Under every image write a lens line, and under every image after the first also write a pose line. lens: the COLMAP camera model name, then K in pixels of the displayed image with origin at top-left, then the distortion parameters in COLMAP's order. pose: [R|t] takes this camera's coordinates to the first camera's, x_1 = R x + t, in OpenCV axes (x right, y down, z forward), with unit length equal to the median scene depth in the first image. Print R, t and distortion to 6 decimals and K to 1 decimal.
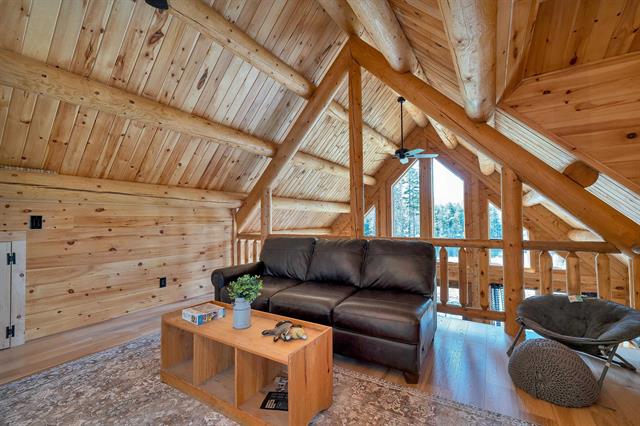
lens RADIAL K [[270.4, 0, 322.4], [0, 270.4, 213.2], [0, 0, 1]] dist [0.004246, -0.000418]
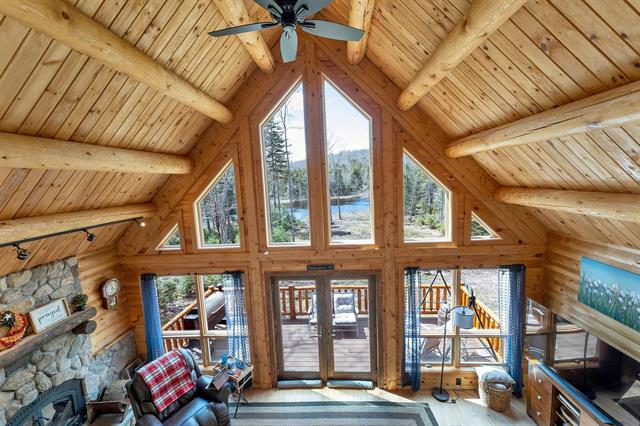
lens RADIAL K [[252.9, 0, 318.4], [0, 252.9, 208.7], [0, 0, 1]] dist [-0.018156, 0.000297]
pose [[0.879629, -0.081719, 0.468589, 0.157134], [0.024772, 0.991665, 0.126439, 0.019049], [-0.475016, -0.099611, 0.874321, 0.717241]]
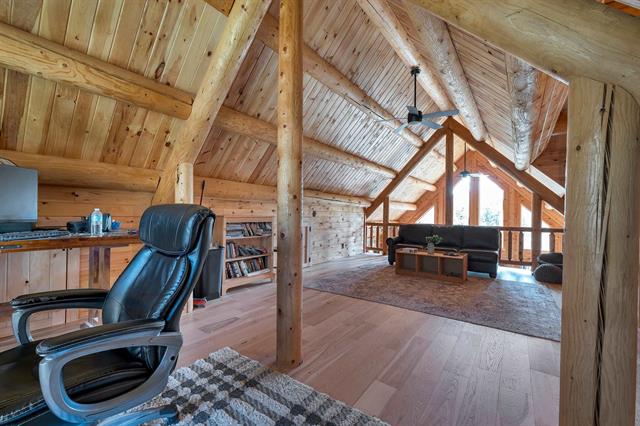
lens RADIAL K [[270.4, 0, 316.8], [0, 270.4, 212.7], [0, 0, 1]] dist [0.004246, -0.000418]
pose [[0.996532, 0.023102, -0.079938, -0.485083], [-0.021260, 0.999490, 0.023810, -0.018845], [0.080447, -0.022028, 0.996515, -0.720179]]
